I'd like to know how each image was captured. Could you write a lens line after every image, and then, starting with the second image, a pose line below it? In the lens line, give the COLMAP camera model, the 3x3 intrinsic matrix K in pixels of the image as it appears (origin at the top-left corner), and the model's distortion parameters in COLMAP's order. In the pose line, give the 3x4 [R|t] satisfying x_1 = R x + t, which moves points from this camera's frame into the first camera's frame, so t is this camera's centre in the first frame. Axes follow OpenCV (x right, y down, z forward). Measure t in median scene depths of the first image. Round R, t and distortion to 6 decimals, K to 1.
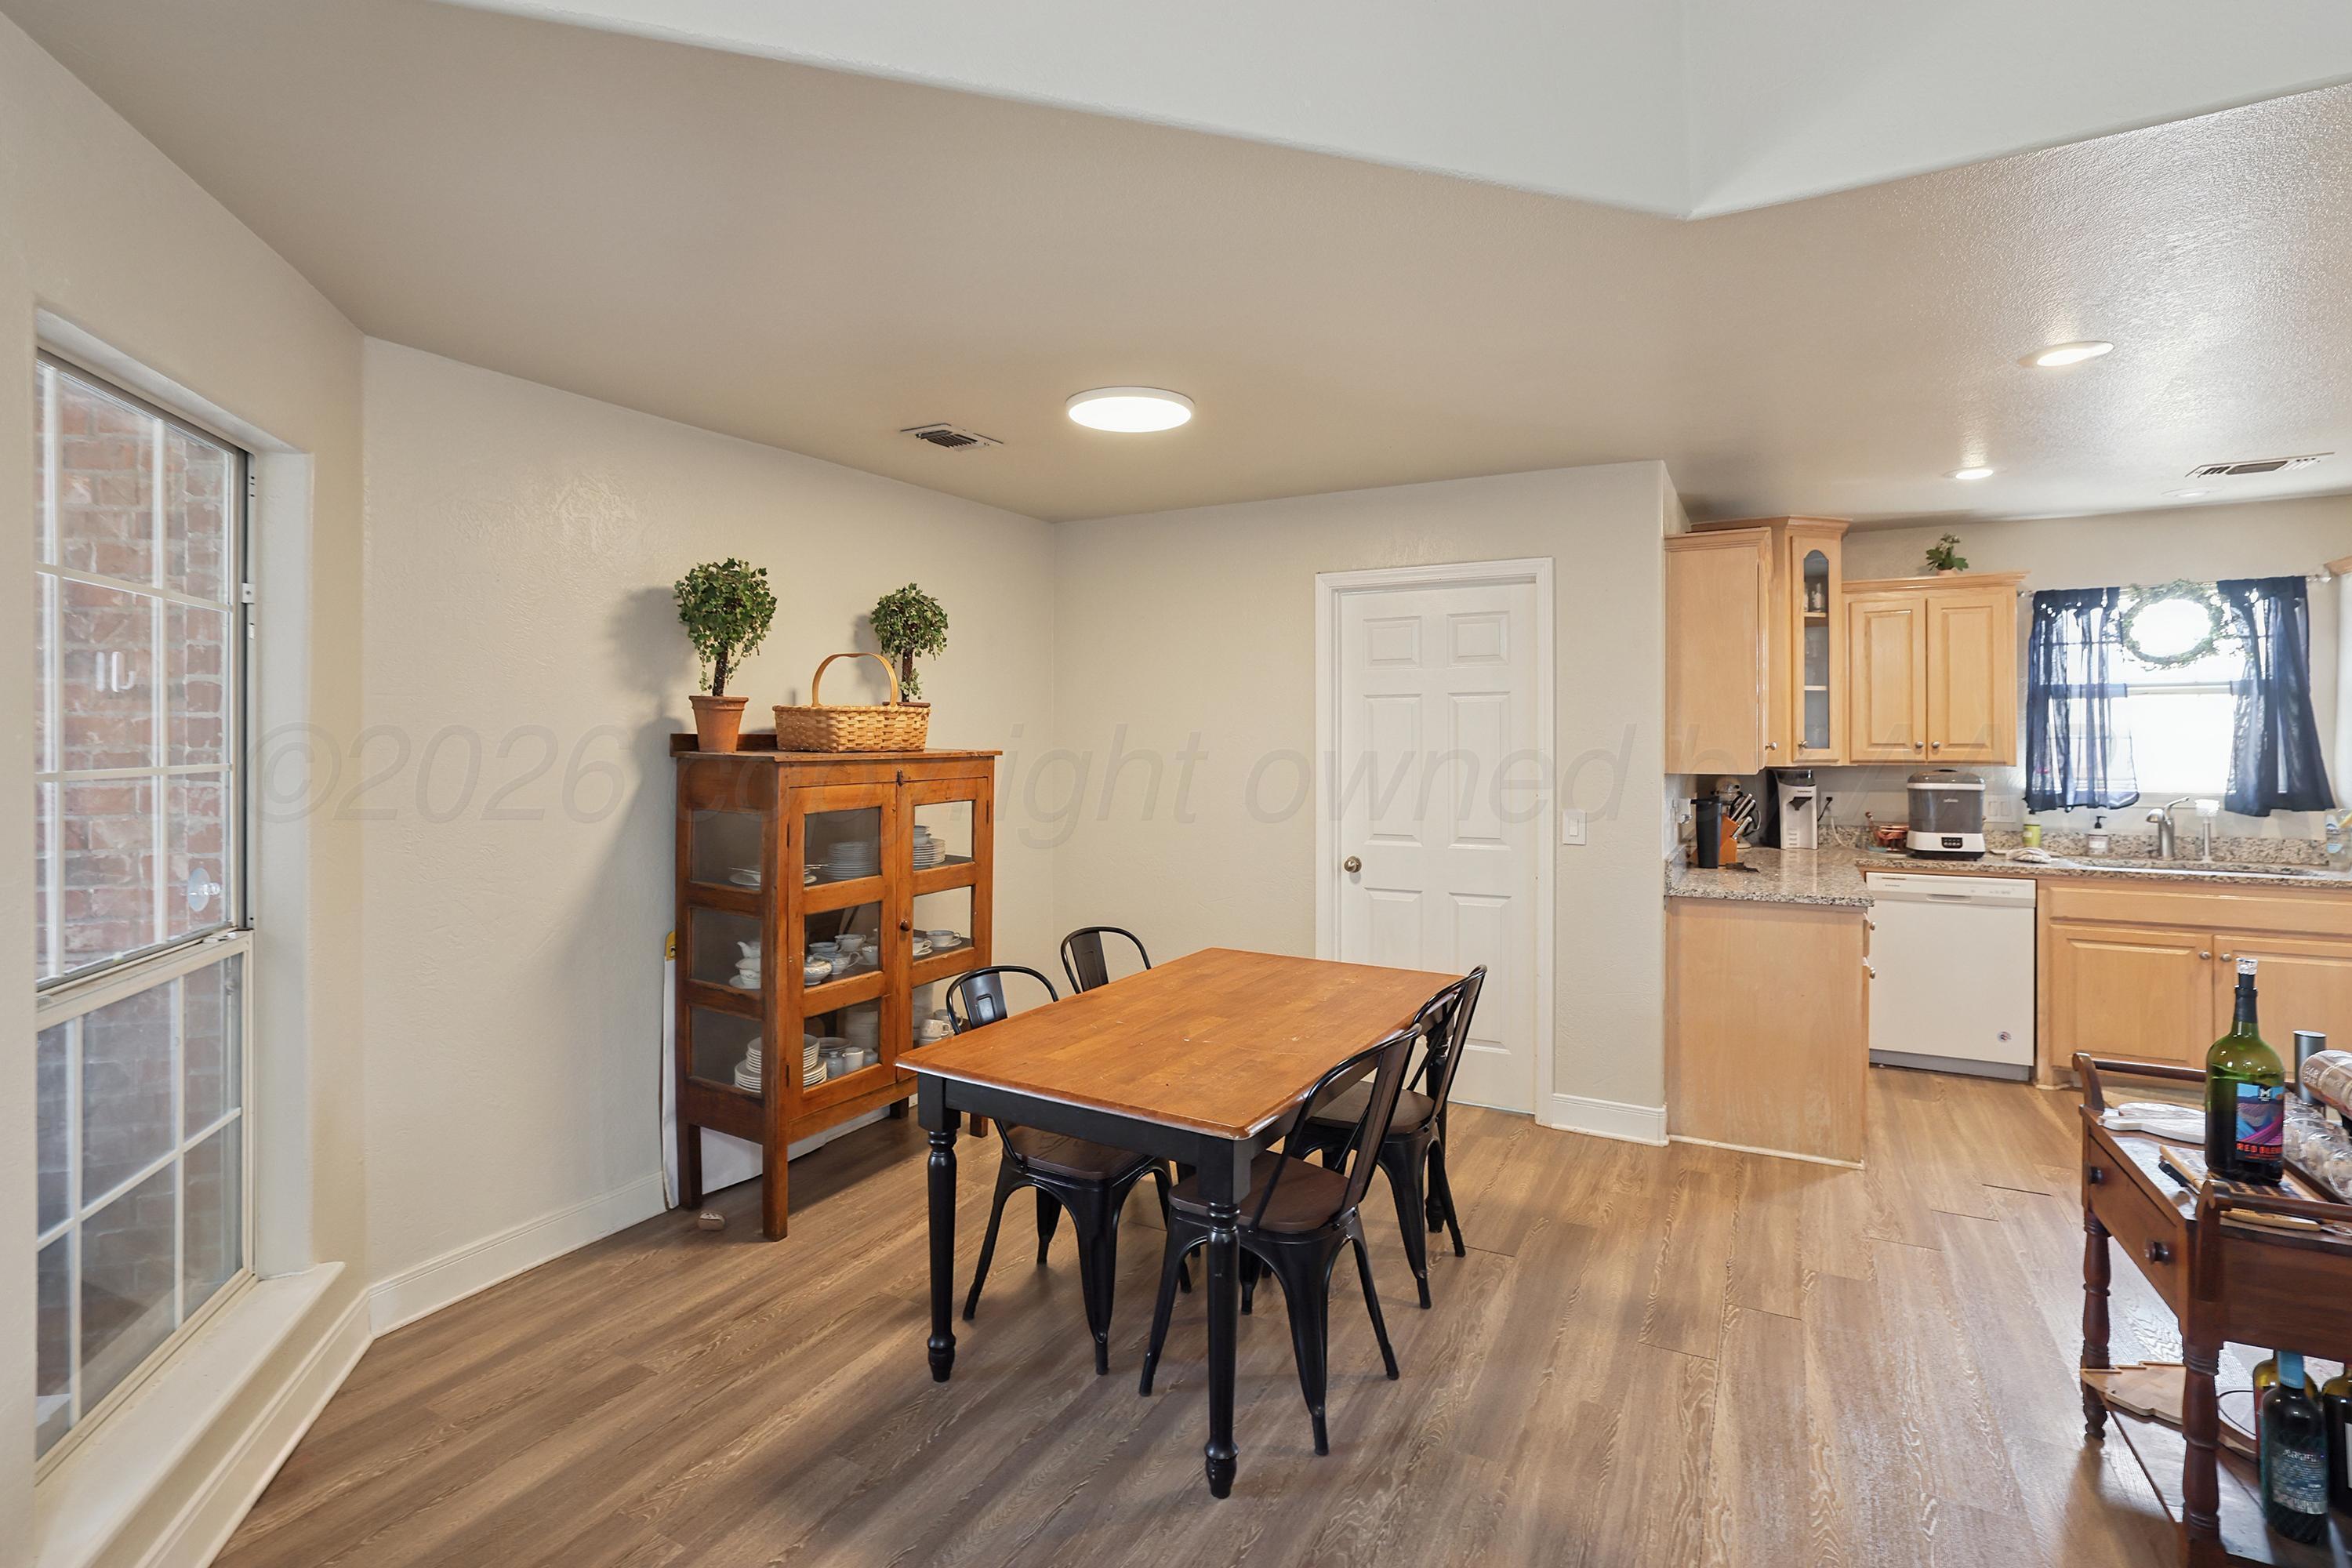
lens RADIAL K [[1119.0, 0, 1166.0], [0, 1119.0, 734.4], [0, 0, 1]] dist [-0.021230, 0.000331]
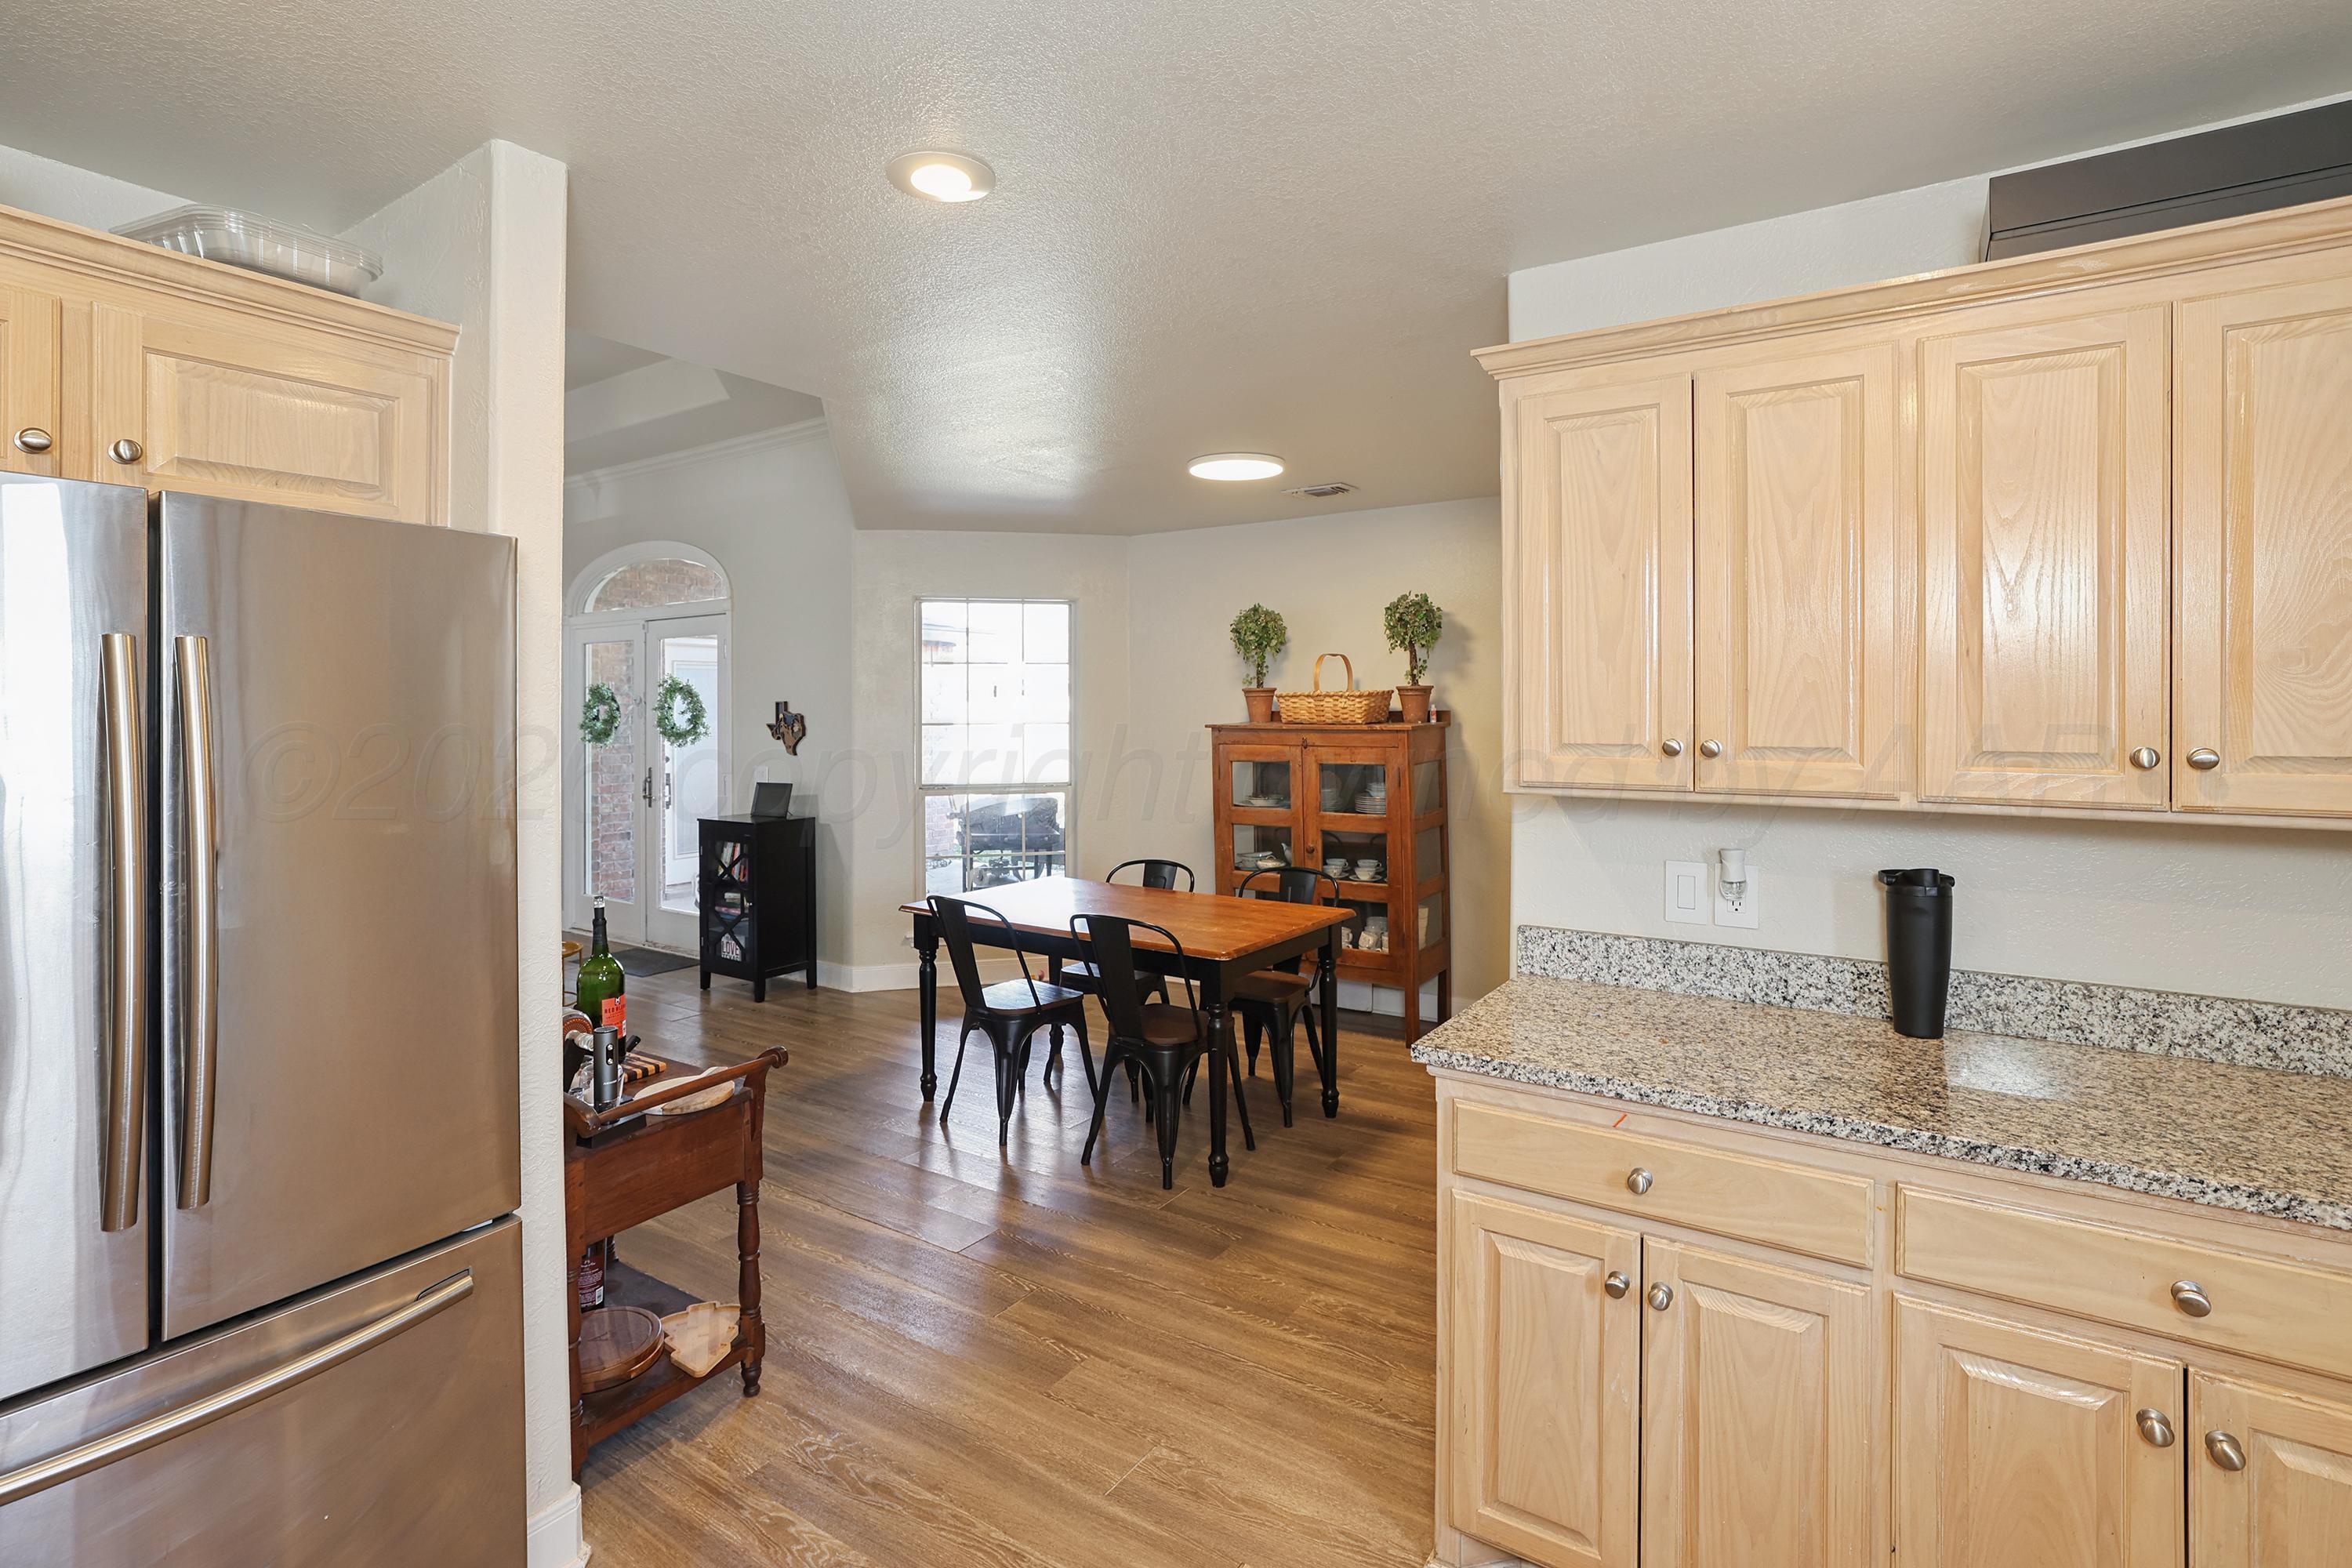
lens RADIAL K [[1101.4, 0, 1176.9], [0, 1101.4, 698.4], [0, 0, 1]] dist [-0.001025, -0.000127]
pose [[-0.061600, 0.007528, -0.998073, 1.246357], [0.003274, 0.999968, 0.007341, -0.030223], [0.998096, -0.002815, -0.061623, 0.982049]]
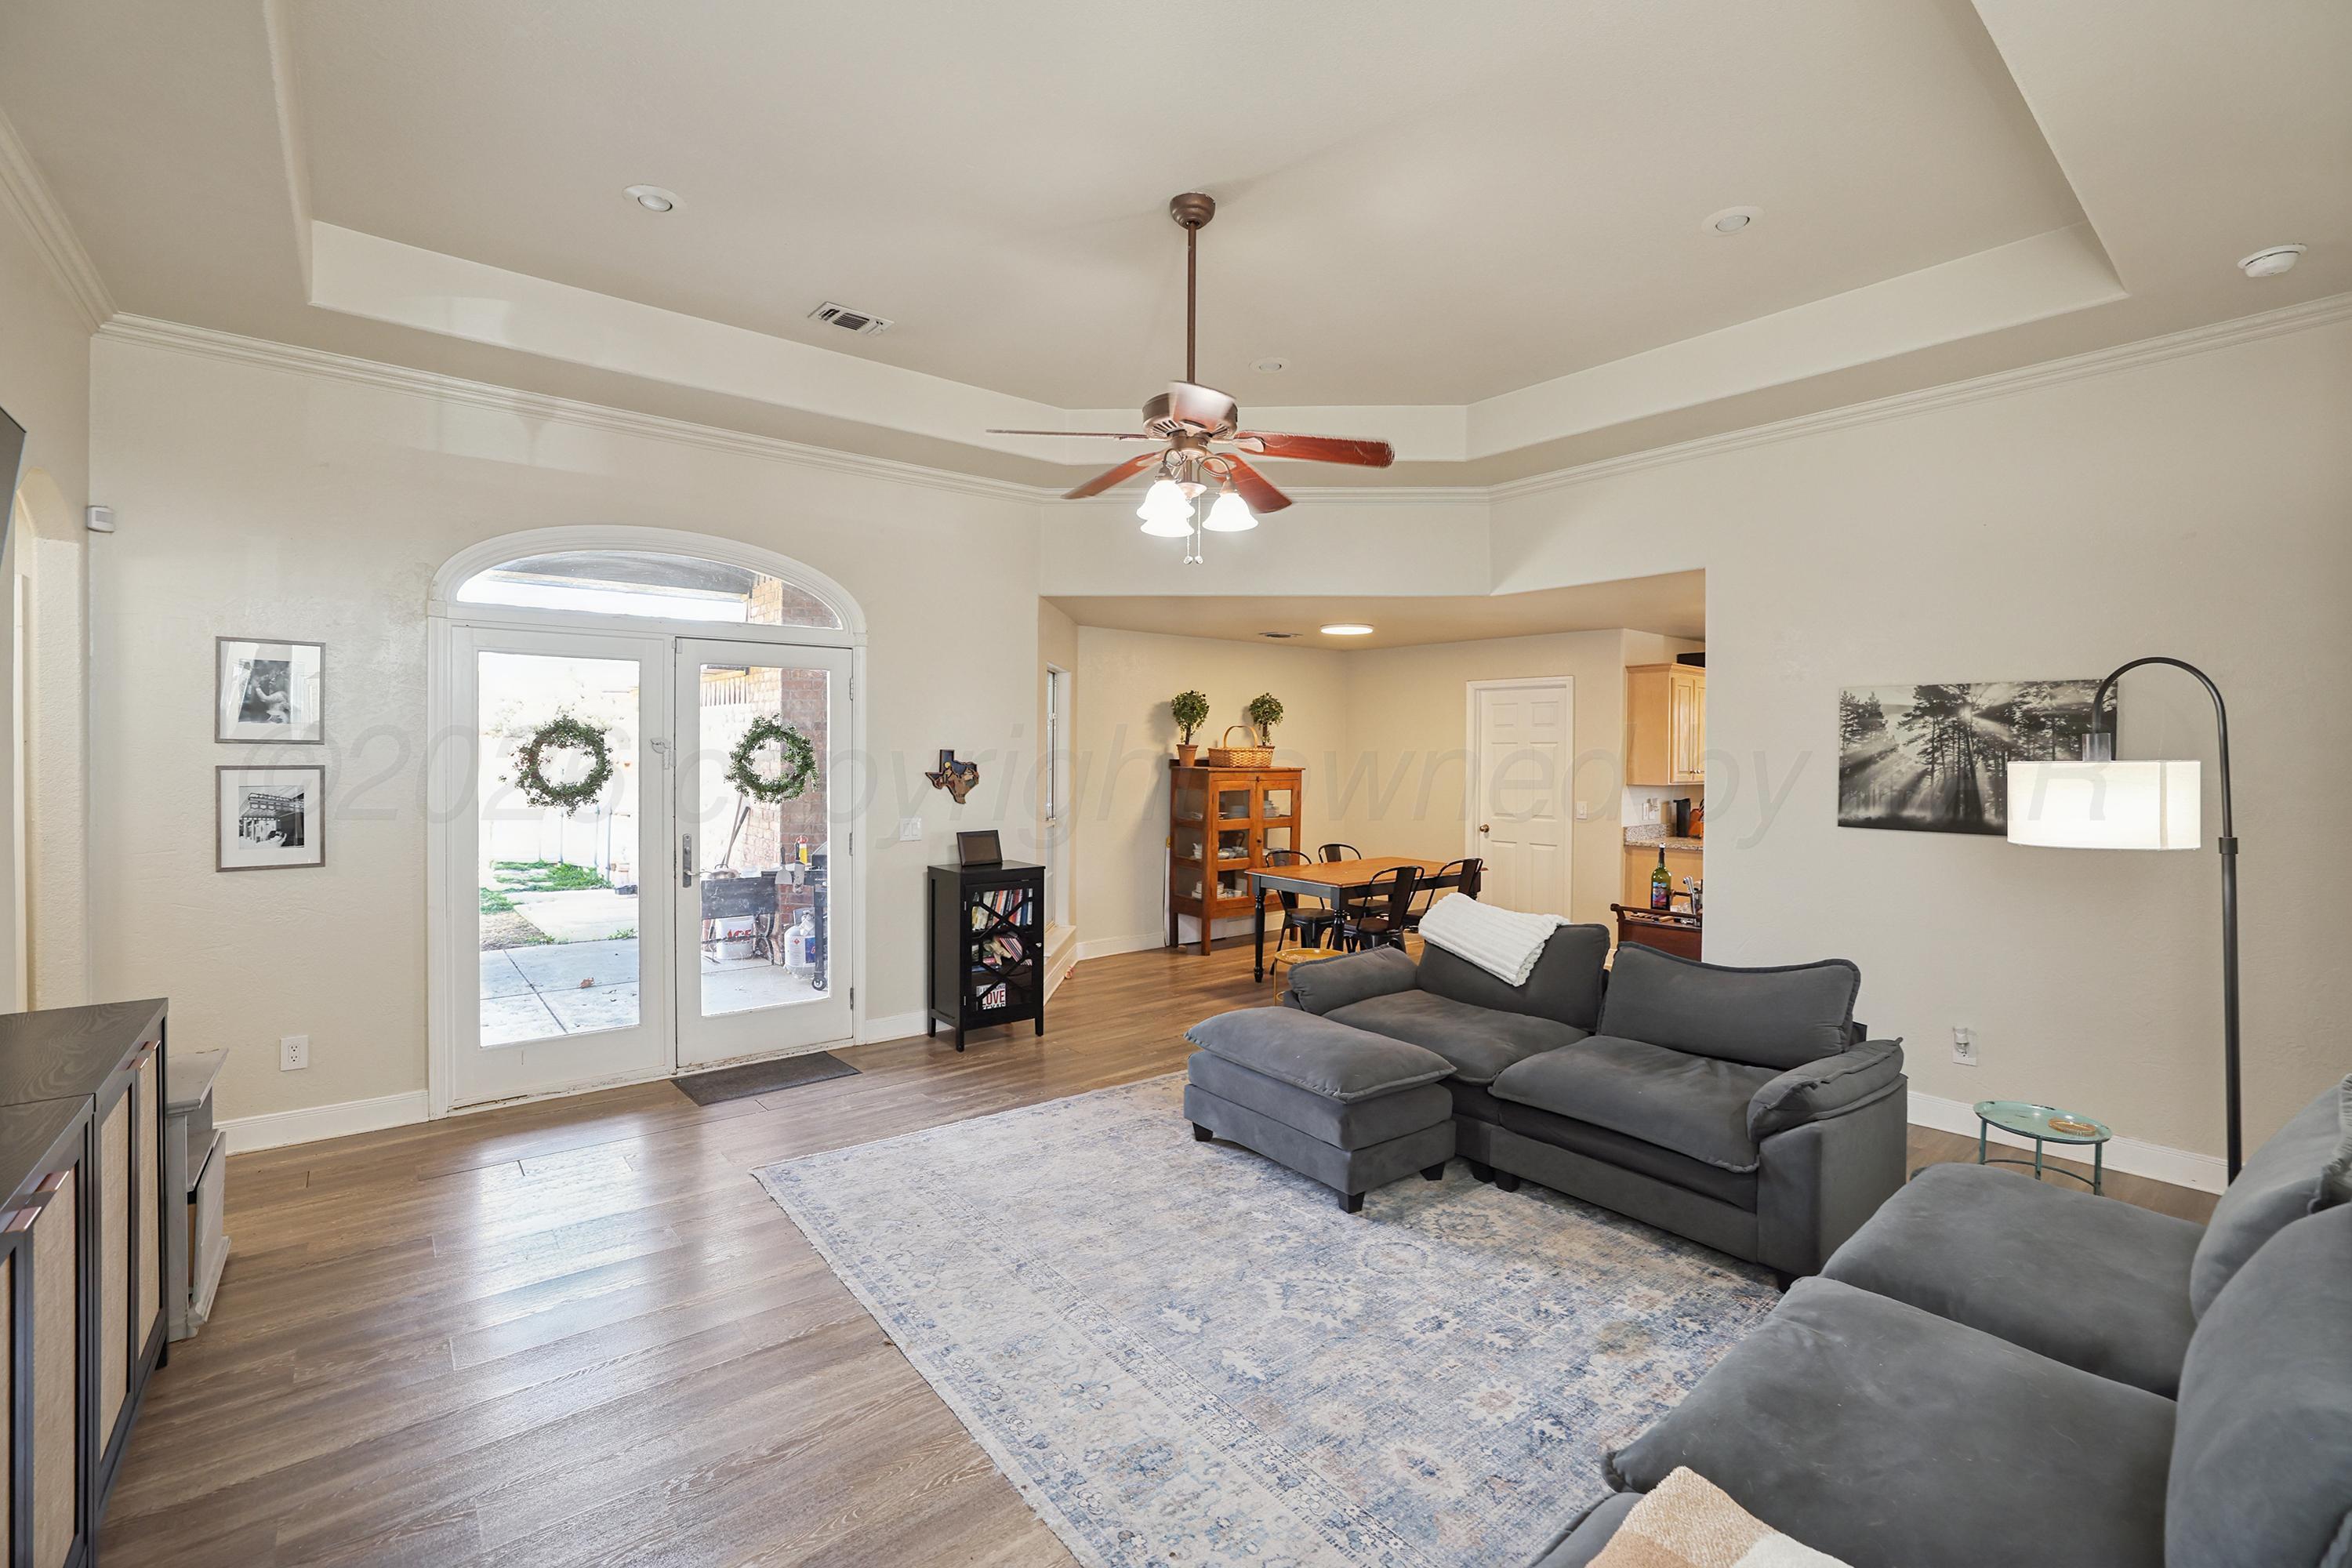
lens RADIAL K [[1028.9, 0, 1170.7], [0, 1028.9, 760.2], [0, 0, 1]] dist [-0.000239, -0.000106]
pose [[0.929072, 0.010400, -0.369753, 0.427683], [-0.009565, 0.999946, 0.004090, -0.007777], [0.369776, -0.000263, 0.929121, -1.184078]]
